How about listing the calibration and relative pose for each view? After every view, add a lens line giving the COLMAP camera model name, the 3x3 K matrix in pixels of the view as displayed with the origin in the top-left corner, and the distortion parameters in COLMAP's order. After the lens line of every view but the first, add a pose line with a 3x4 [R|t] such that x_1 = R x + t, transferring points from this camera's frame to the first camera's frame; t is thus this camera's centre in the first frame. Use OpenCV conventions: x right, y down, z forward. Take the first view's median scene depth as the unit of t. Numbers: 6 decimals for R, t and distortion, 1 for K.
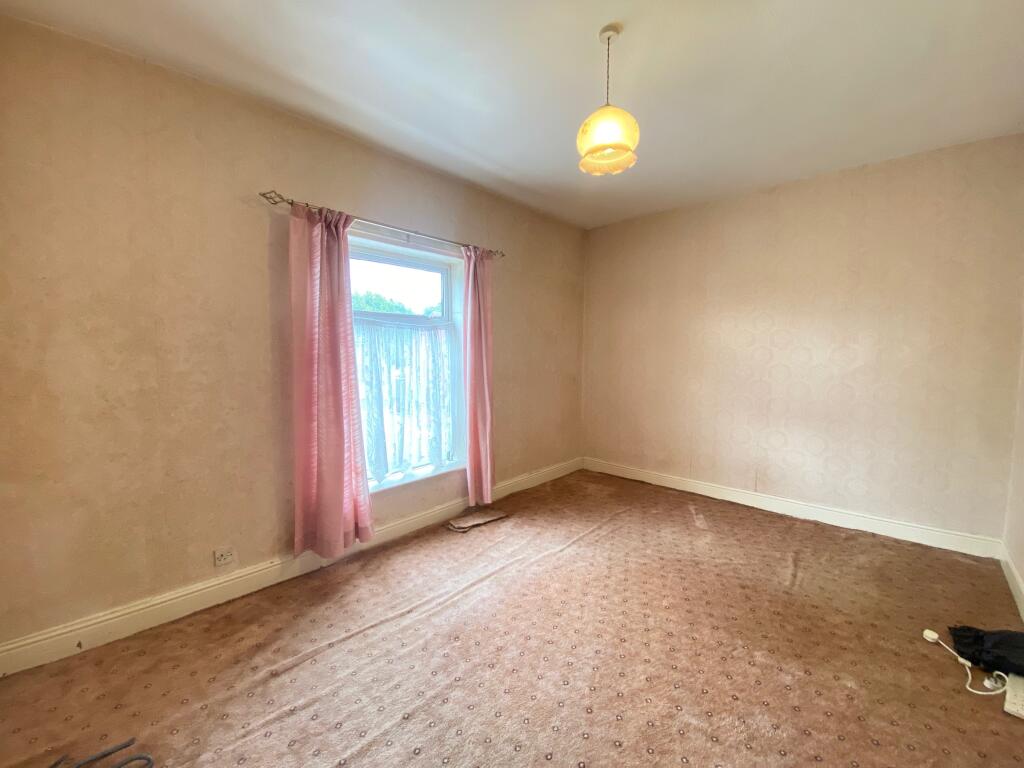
lens RADIAL K [[431.2, 0, 512.0], [0, 431.2, 384.0], [0, 0, 1]] dist [0.060561, -0.038686]
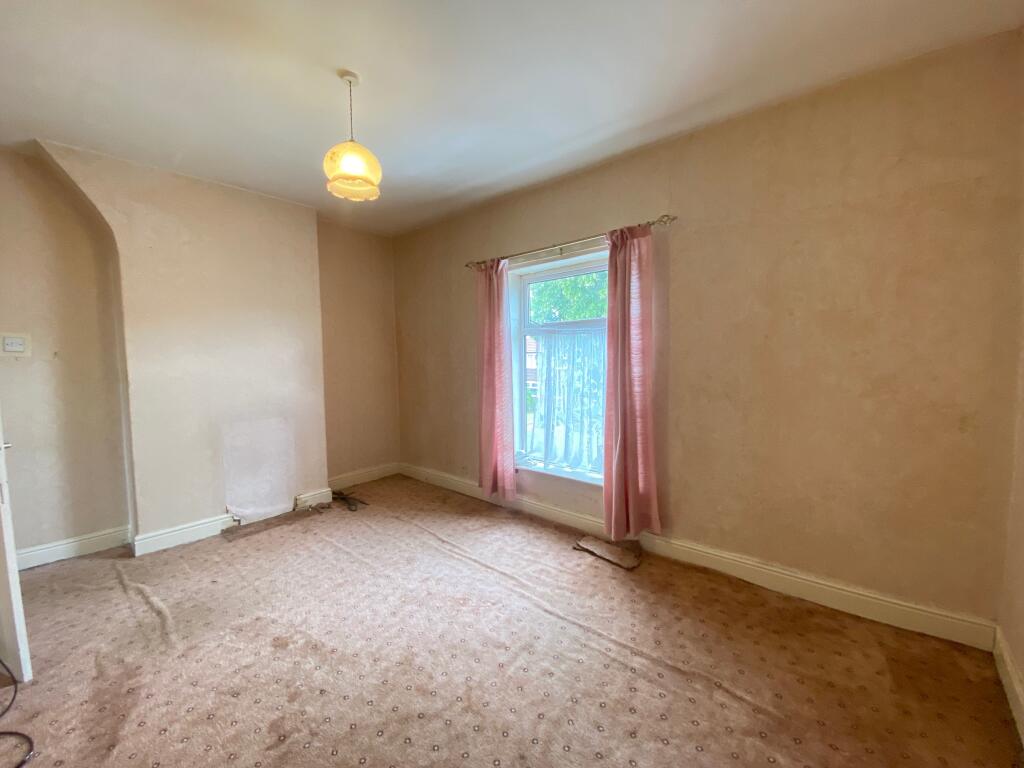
lens RADIAL K [[431.2, 0, 512.0], [0, 431.2, 384.0], [0, 0, 1]] dist [0.060561, -0.038686]
pose [[0.008168, 0.062355, -0.998021, 1.078058], [-0.070003, 0.995641, 0.061634, -0.080839], [0.997513, 0.069361, 0.012497, 1.113848]]
